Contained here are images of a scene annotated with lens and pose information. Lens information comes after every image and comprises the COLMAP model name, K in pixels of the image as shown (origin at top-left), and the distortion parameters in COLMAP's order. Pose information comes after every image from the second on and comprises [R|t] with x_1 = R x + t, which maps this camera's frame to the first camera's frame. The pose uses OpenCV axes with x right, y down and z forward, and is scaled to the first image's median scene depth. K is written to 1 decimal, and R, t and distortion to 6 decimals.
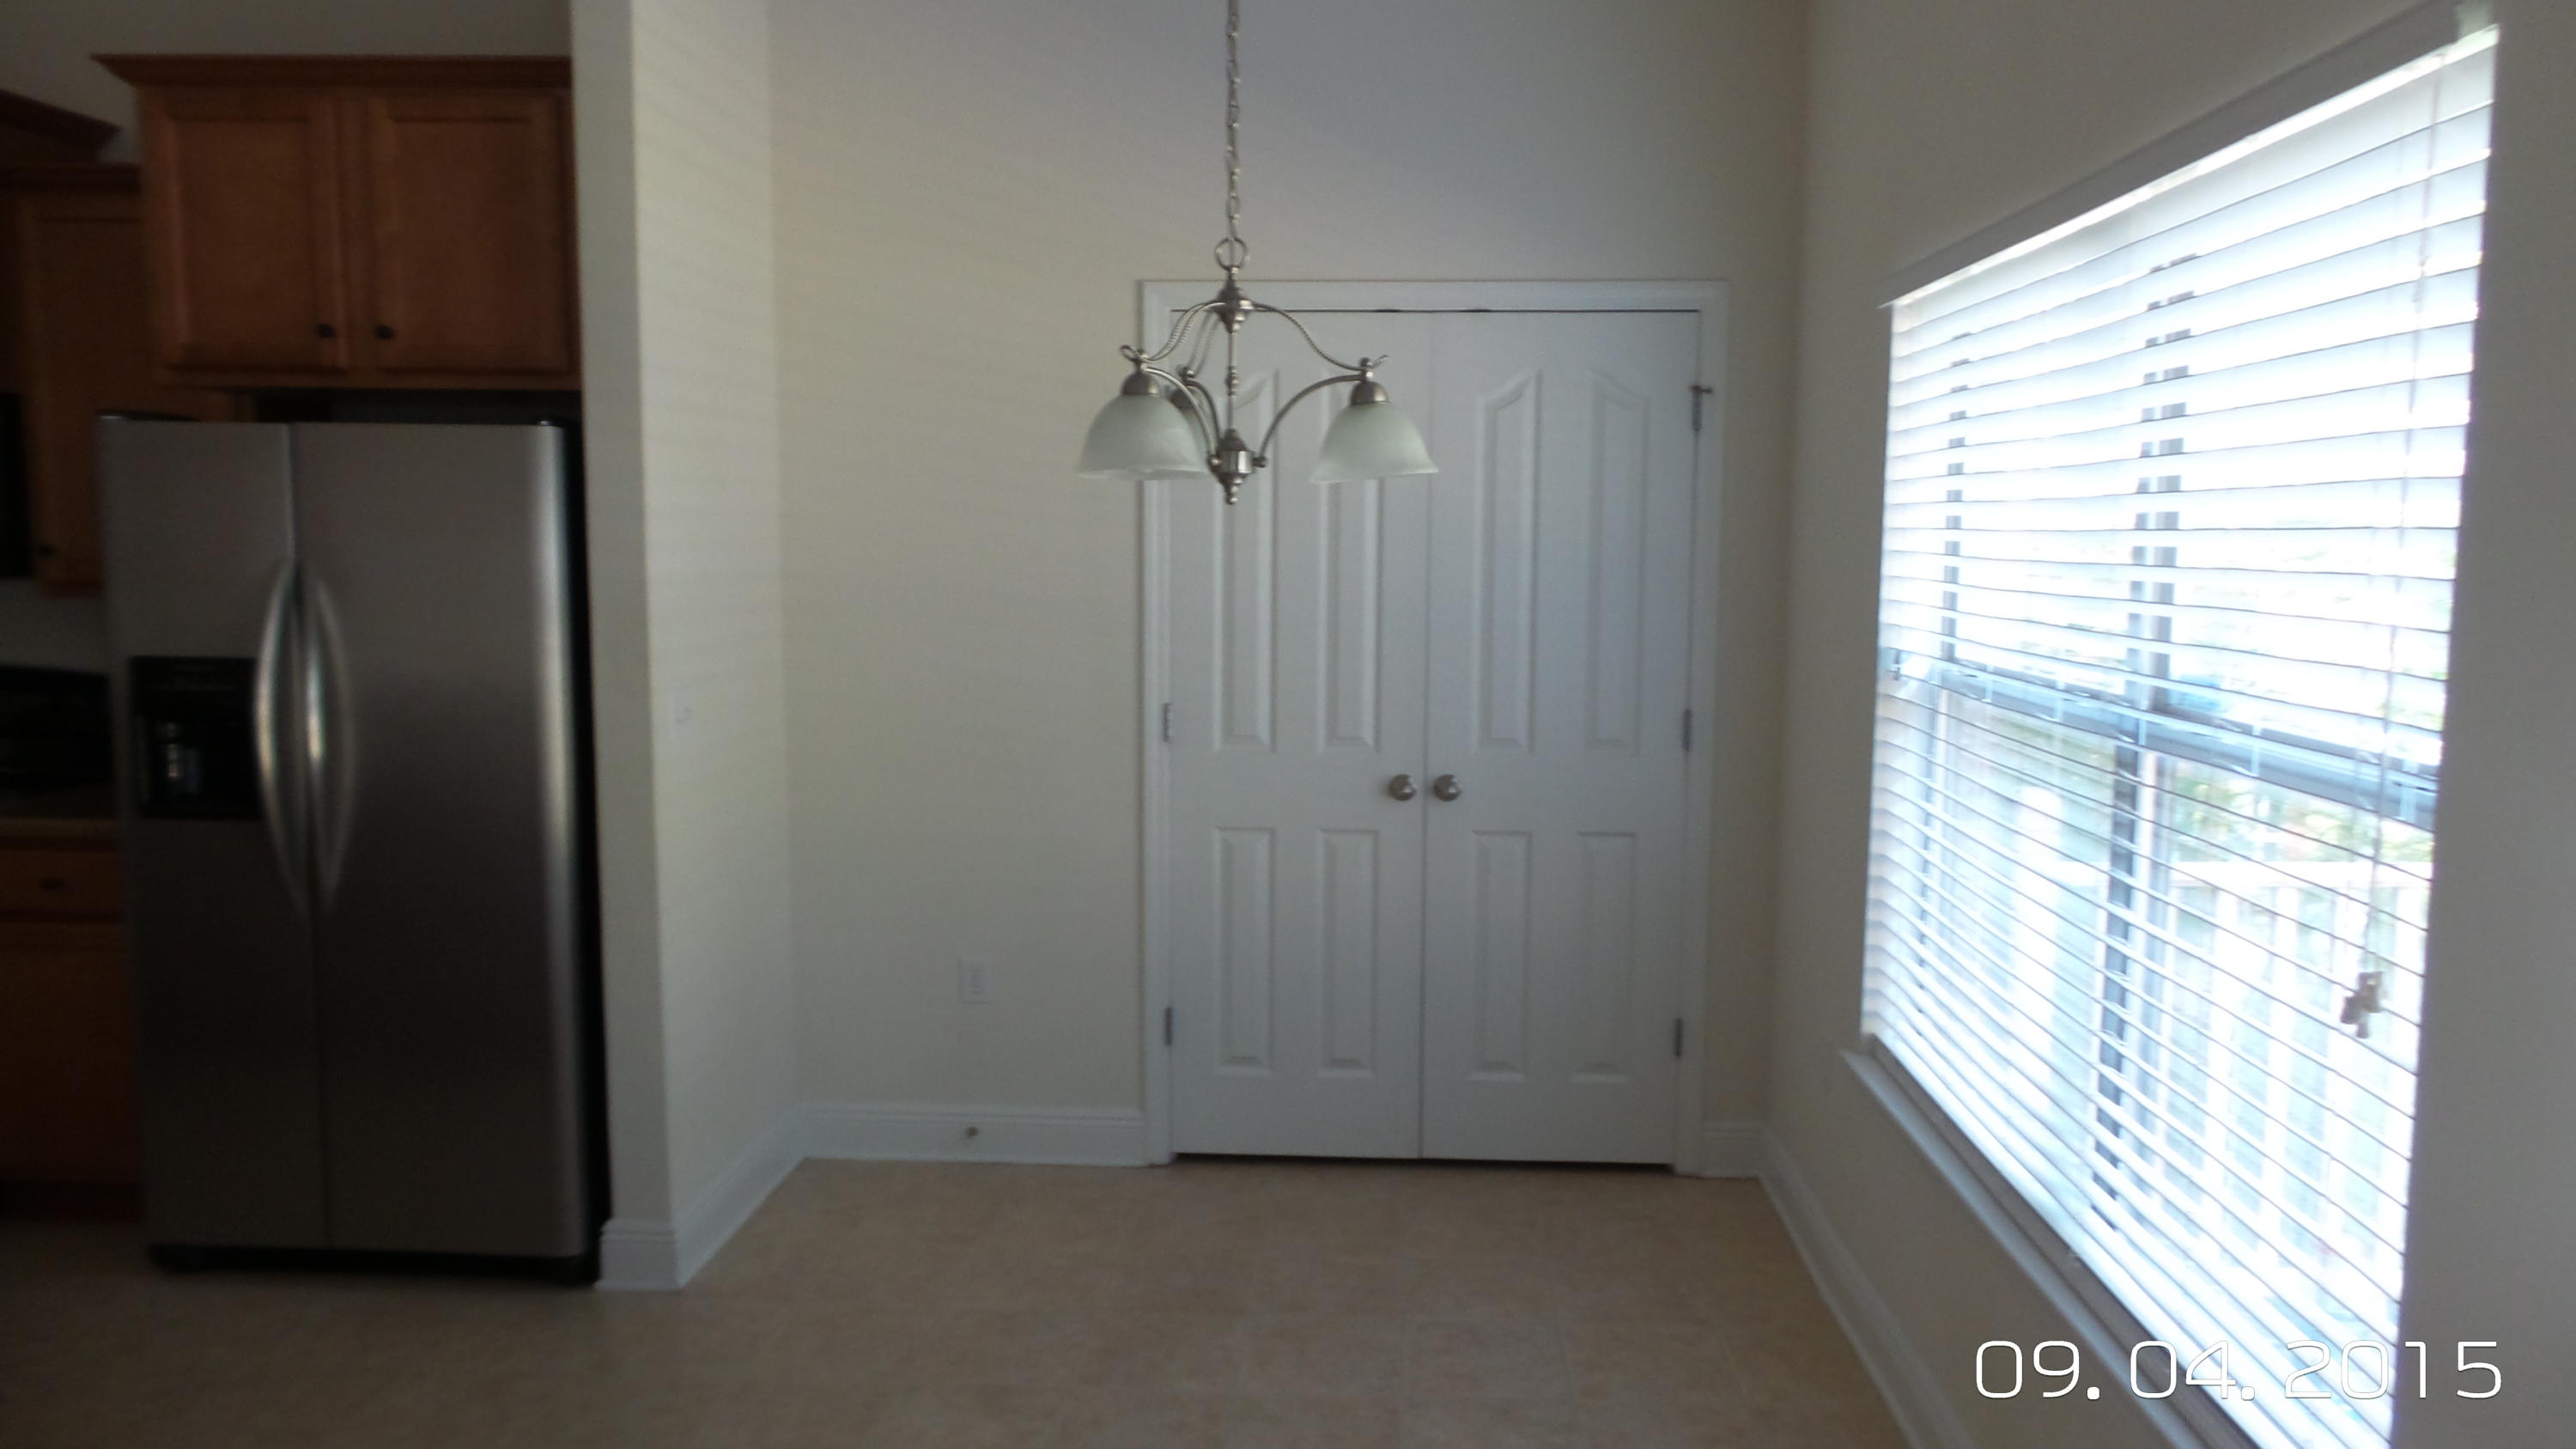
lens RADIAL K [[1761.6, 0, 1291.7], [0, 1761.6, 754.6], [0, 0, 1]] dist [-0.006305, 0.006229]
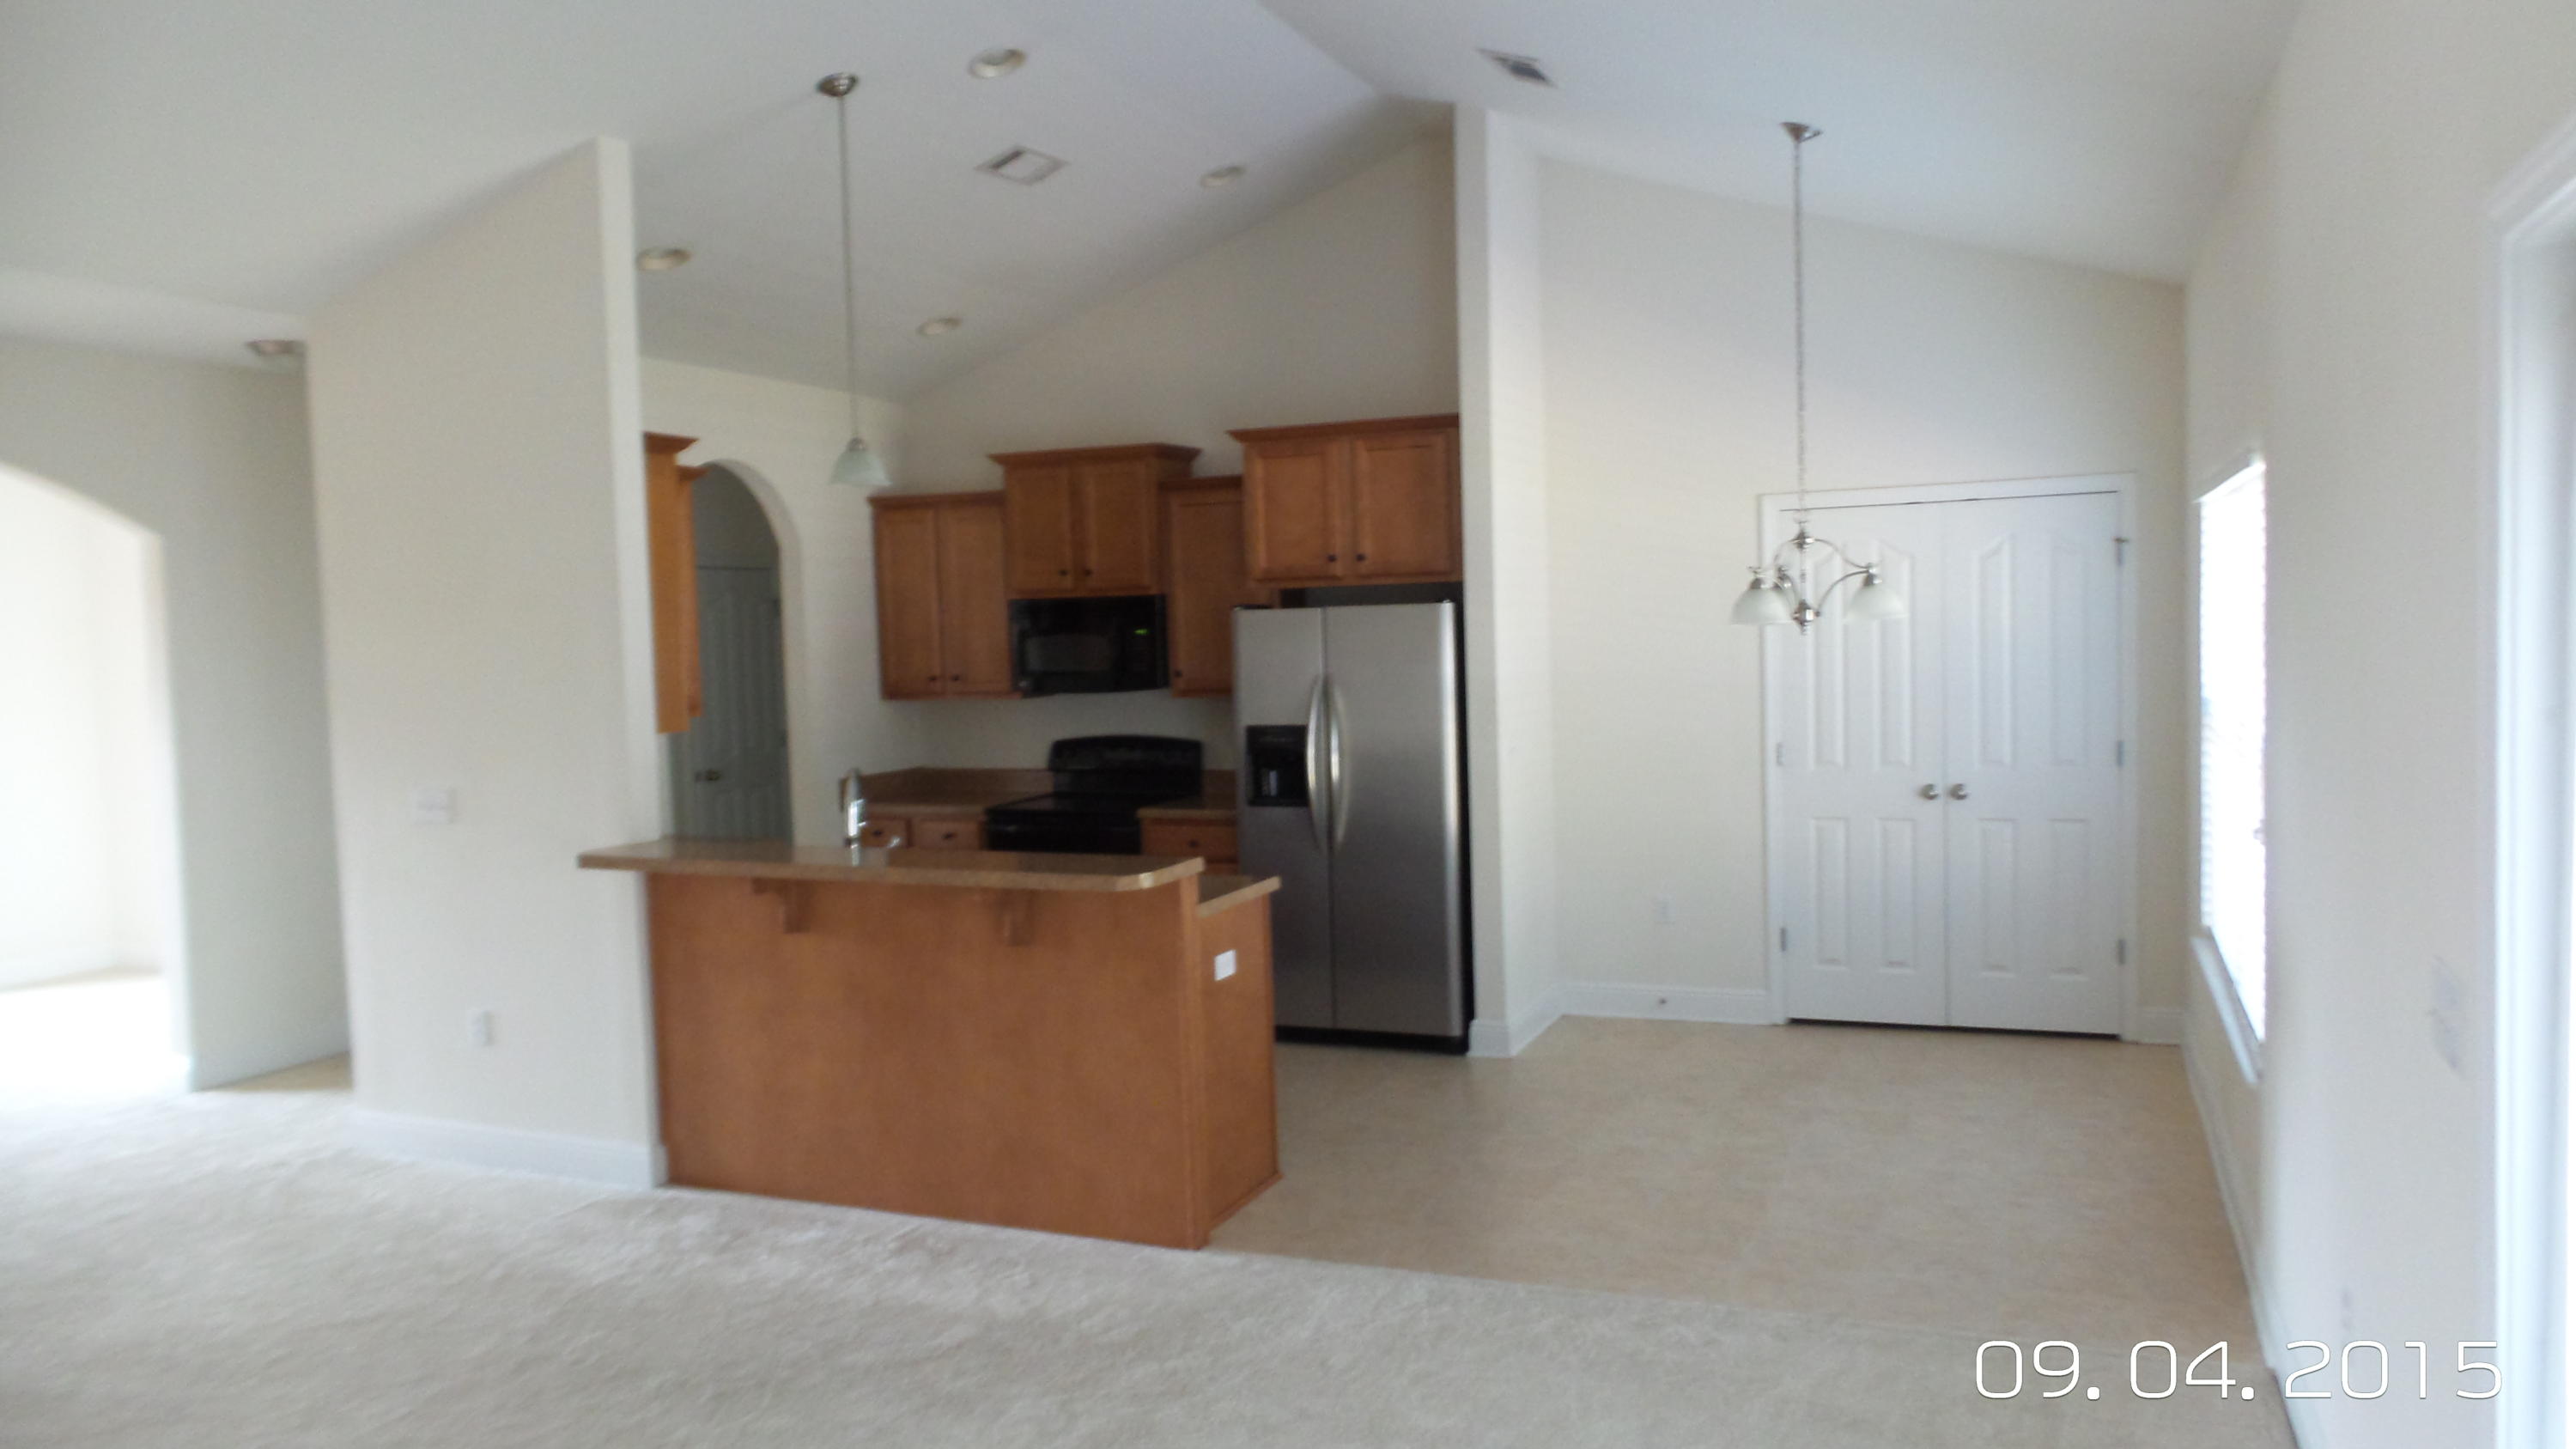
lens RADIAL K [[1761.6, 0, 1293.7], [0, 1761.6, 761.3], [0, 0, 1]] dist [-0.006305, 0.006229]
pose [[0.938777, -0.015572, -0.344172, 0.083061], [0.000814, 0.999075, -0.042984, 0.069591], [0.344523, 0.040072, 0.937922, -0.845647]]
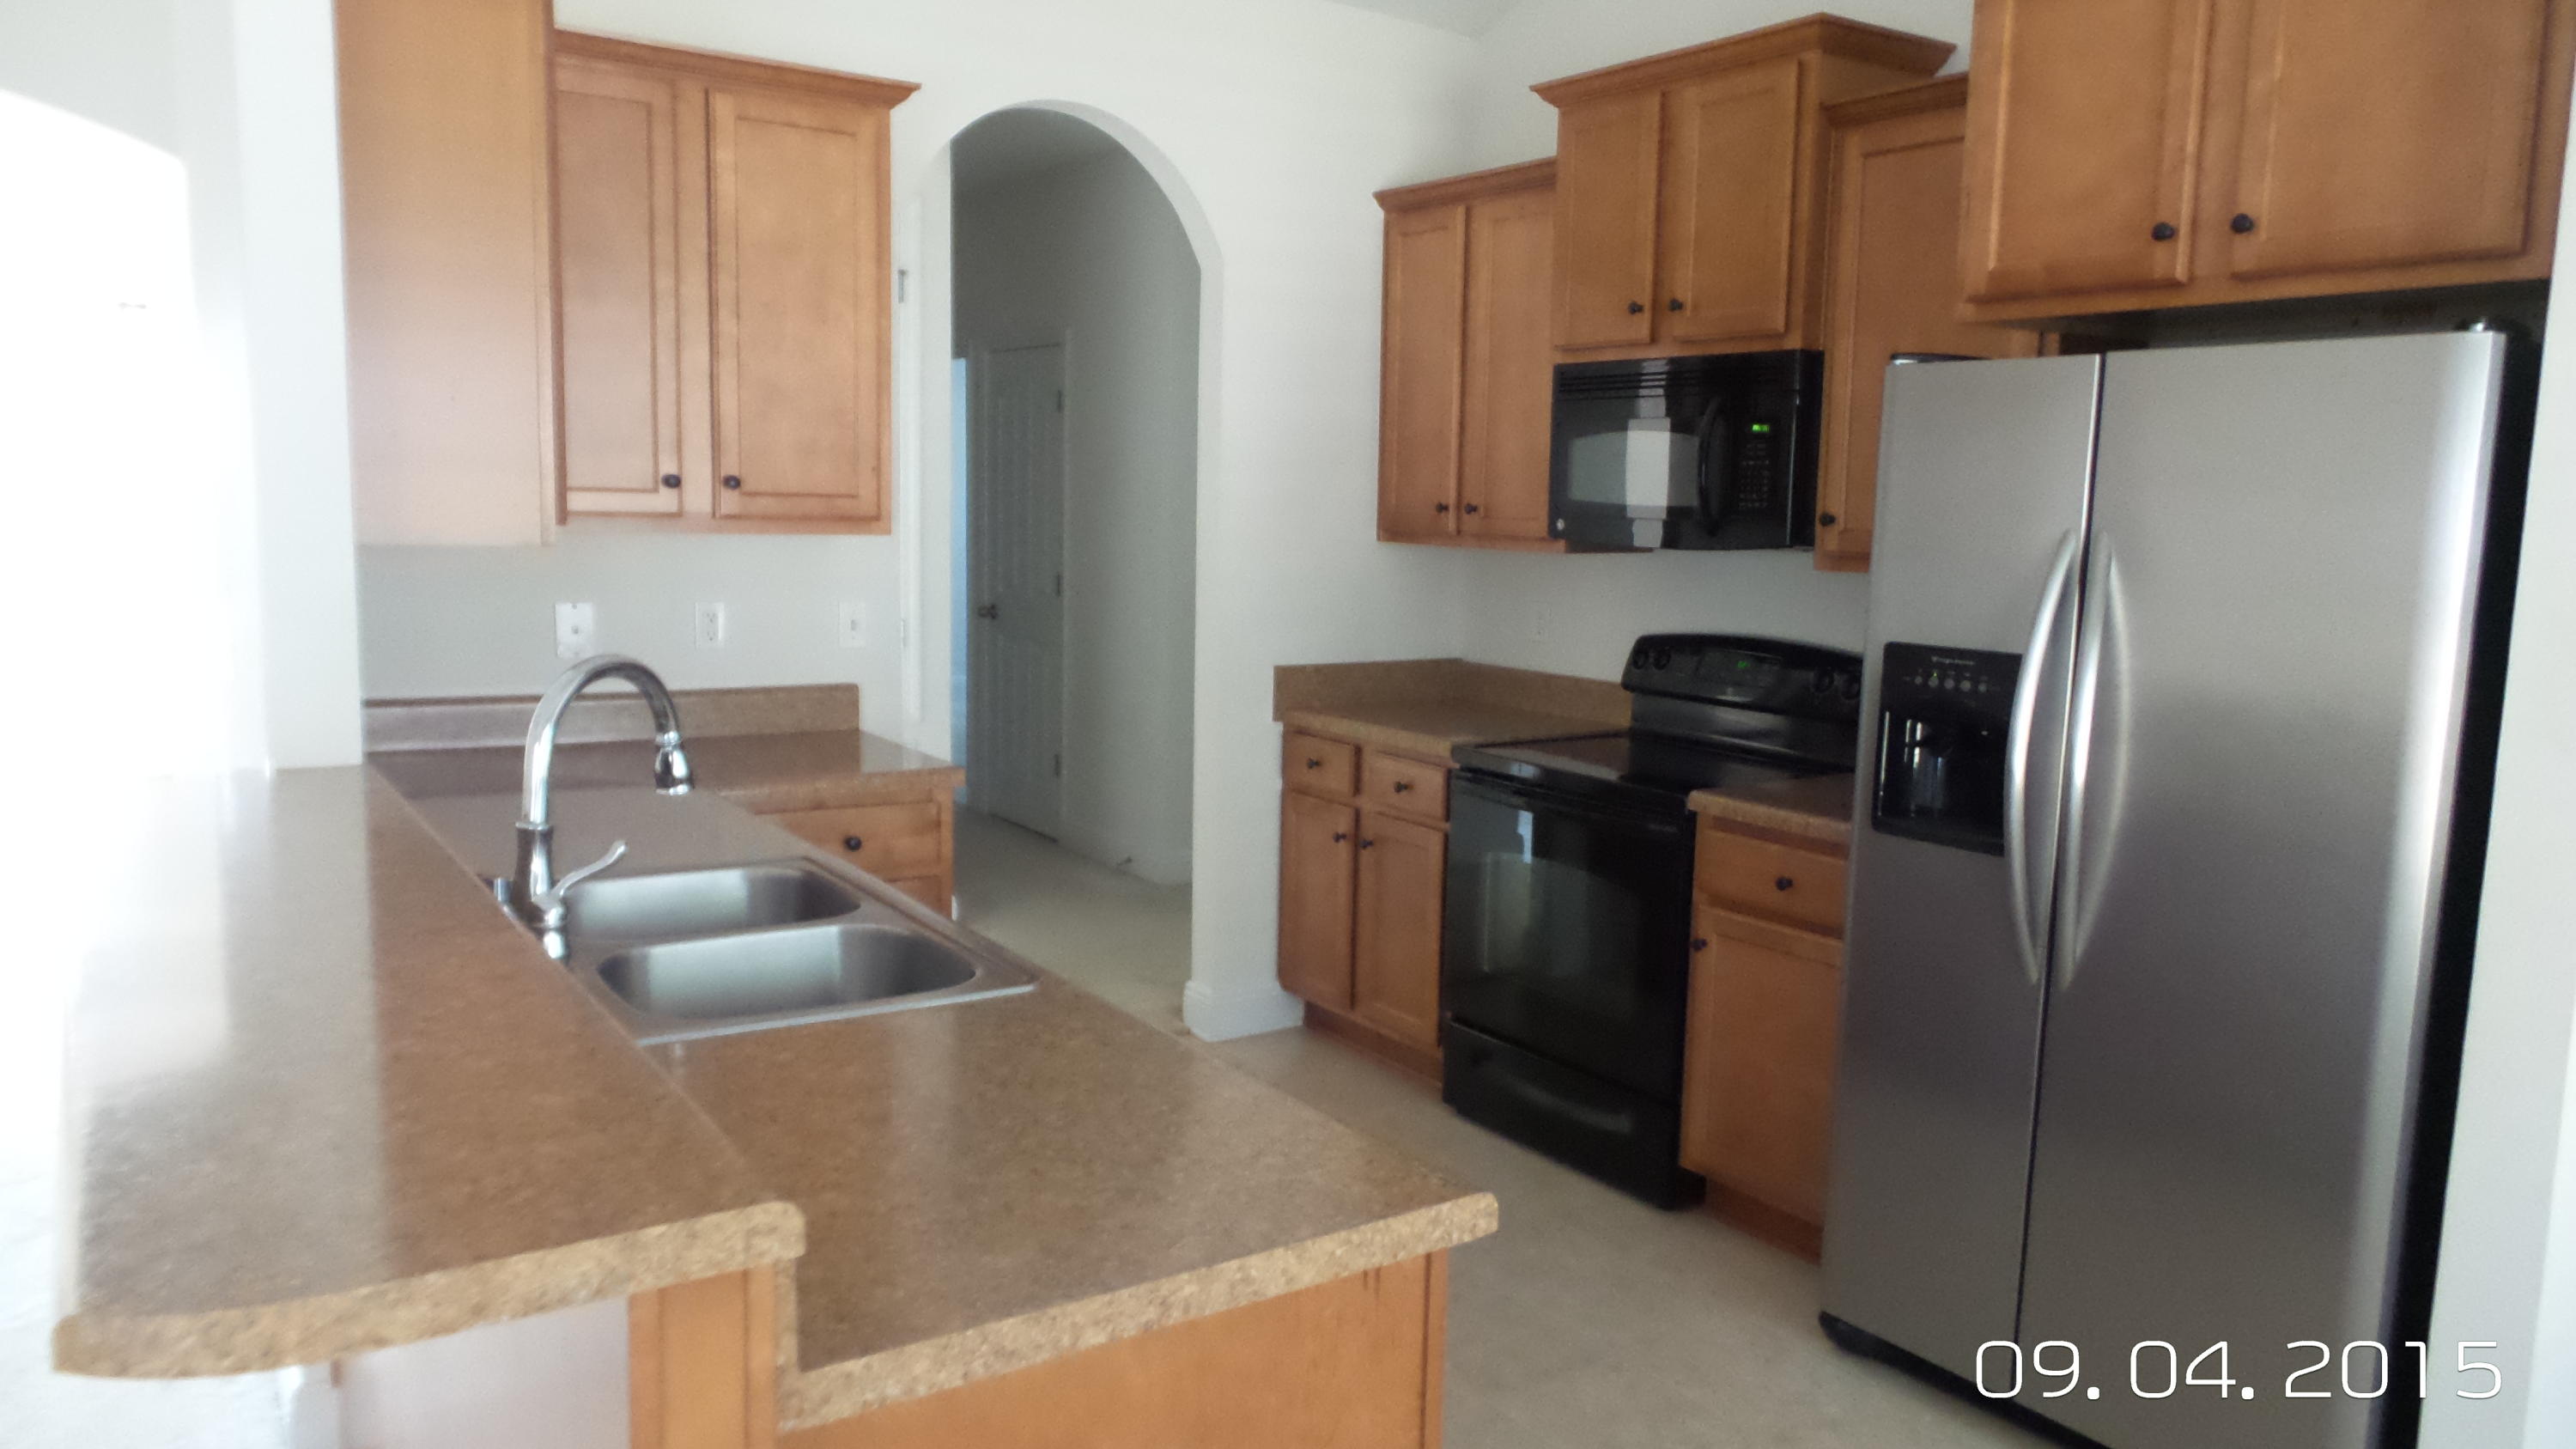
lens RADIAL K [[1761.6, 0, 1300.2], [0, 1761.6, 736.1], [0, 0, 1]] dist [-0.006305, 0.006229]
pose [[0.602074, 0.106841, -0.791260, -0.146391], [-0.109526, 0.992690, 0.050701, -0.021468], [0.790893, 0.056138, 0.609375, 0.249252]]
